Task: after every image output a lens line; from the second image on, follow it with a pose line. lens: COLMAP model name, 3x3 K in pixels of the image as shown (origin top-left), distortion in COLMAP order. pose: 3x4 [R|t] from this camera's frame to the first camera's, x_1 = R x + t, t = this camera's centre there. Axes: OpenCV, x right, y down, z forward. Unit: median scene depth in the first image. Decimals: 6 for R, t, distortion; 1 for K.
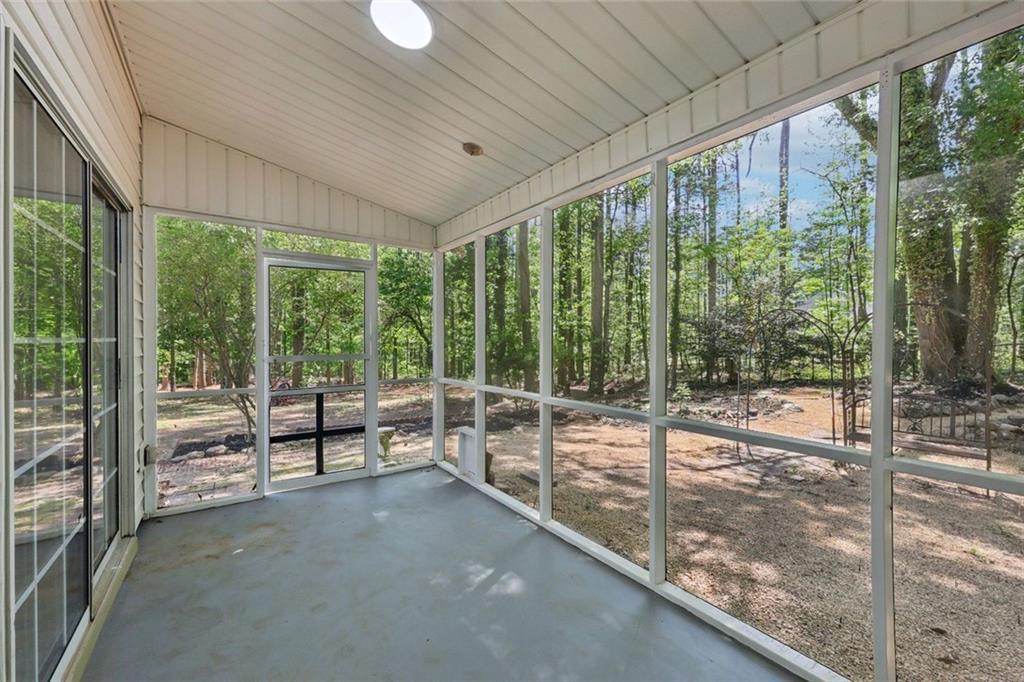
lens RADIAL K [[412.2, 0, 514.9], [0, 412.2, 342.9], [0, 0, 1]] dist [-0.003609, 0.000784]
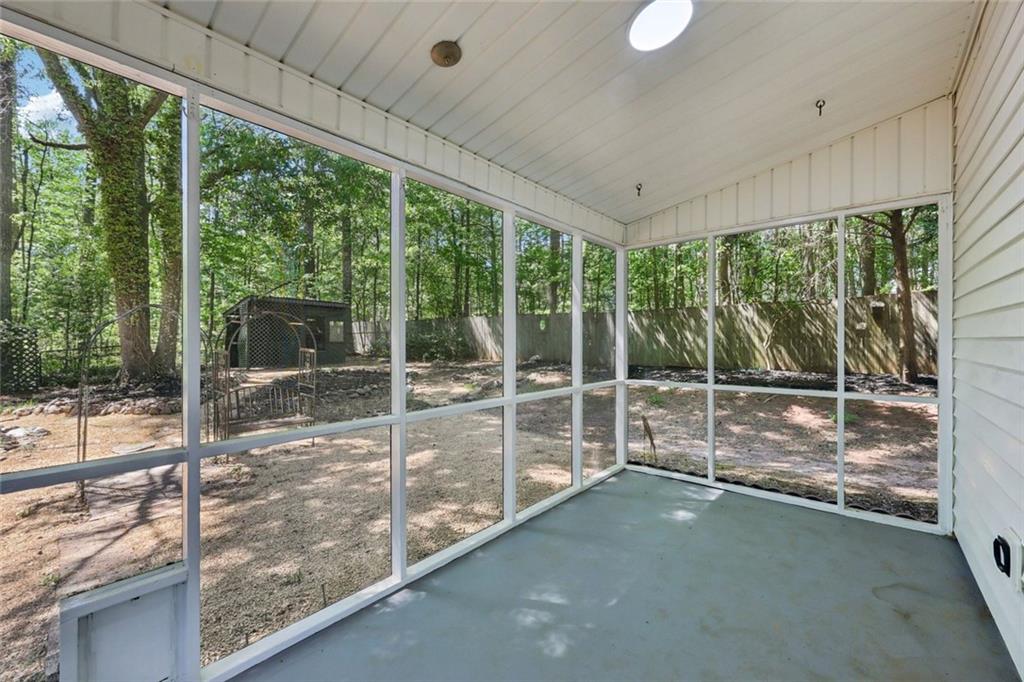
lens RADIAL K [[412.2, 0, 513.0], [0, 412.2, 339.9], [0, 0, 1]] dist [-0.003609, 0.000784]
pose [[-0.235003, 0.004707, 0.971983, -0.477881], [0.007953, 0.999964, -0.002920, 0.000065], [-0.971962, 0.007044, -0.235032, 0.658461]]
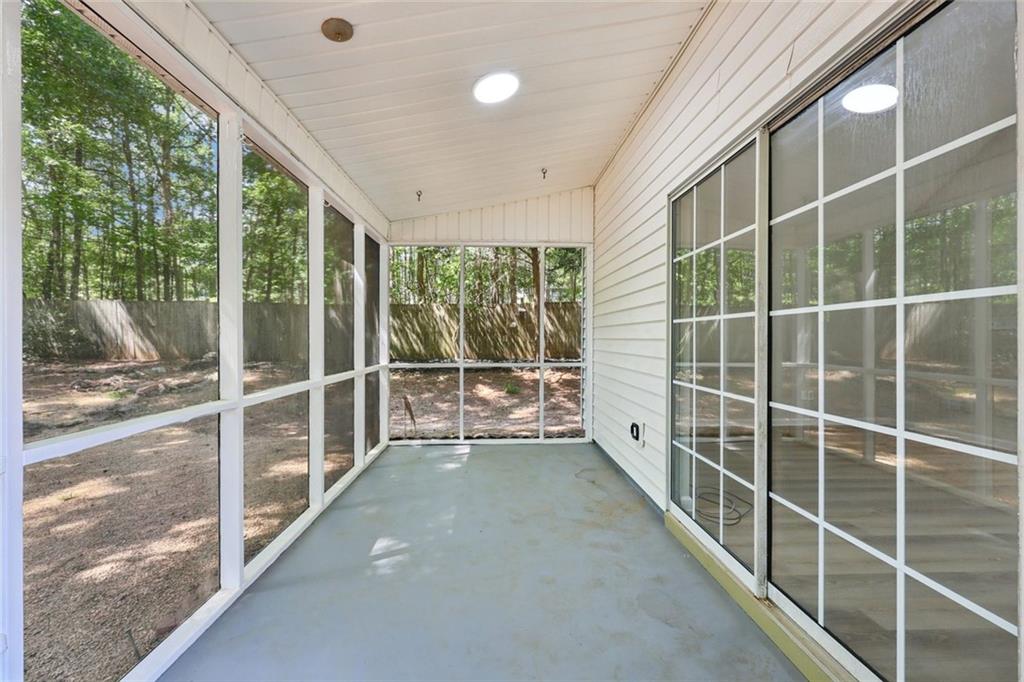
lens RADIAL K [[412.2, 0, 509.0], [0, 412.2, 340.3], [0, 0, 1]] dist [-0.003609, 0.000784]
pose [[-0.838597, -0.000302, 0.544752, -0.438878], [0.003286, 0.999979, 0.005613, 0.024783], [-0.544742, 0.006498, -0.838578, 0.874456]]
